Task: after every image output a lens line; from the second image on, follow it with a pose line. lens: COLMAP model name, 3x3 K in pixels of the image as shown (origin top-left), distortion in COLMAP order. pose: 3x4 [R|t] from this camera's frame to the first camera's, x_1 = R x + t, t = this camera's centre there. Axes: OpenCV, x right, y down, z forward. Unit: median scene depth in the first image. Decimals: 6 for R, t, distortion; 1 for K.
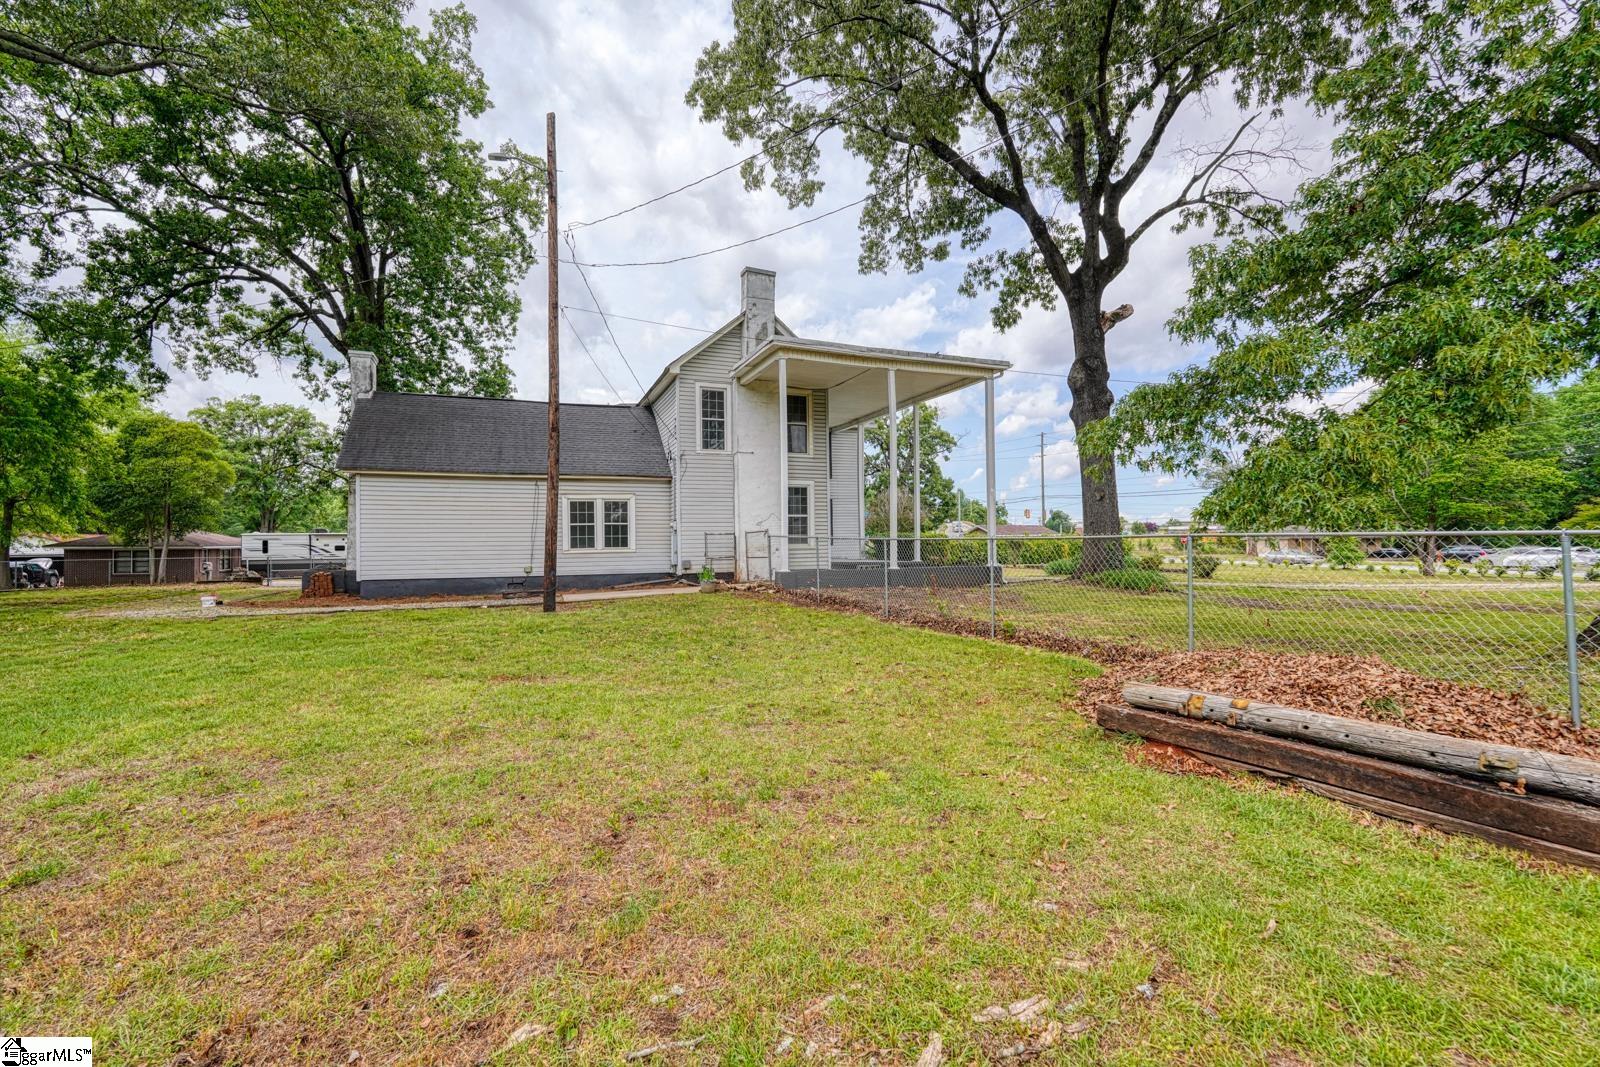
lens RADIAL K [[697.2, 0, 800.0], [0, 697.2, 533.5], [0, 0, 1]] dist [0.000623, 0.000063]
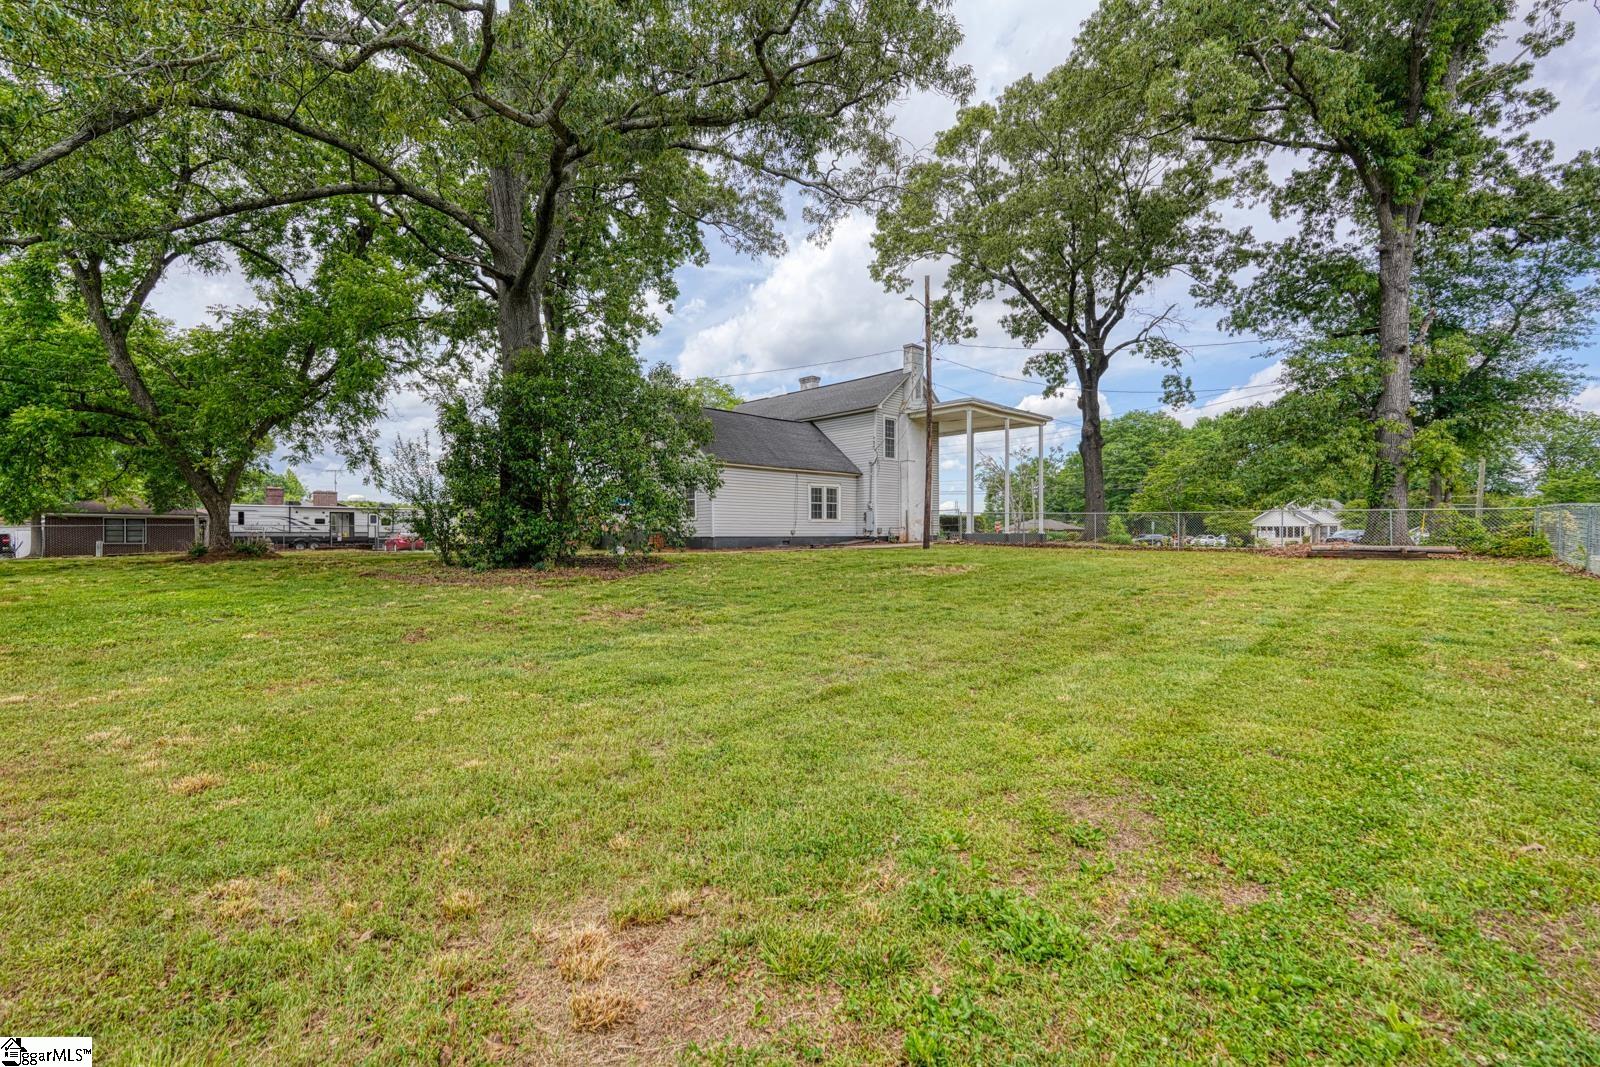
lens RADIAL K [[697.2, 0, 800.0], [0, 697.2, 533.5], [0, 0, 1]] dist [0.000623, 0.000063]
pose [[0.934521, 0.012295, 0.355697, -0.875370], [-0.017235, 0.999794, 0.010723, 0.037084], [-0.355492, -0.016151, 0.934540, -0.399357]]
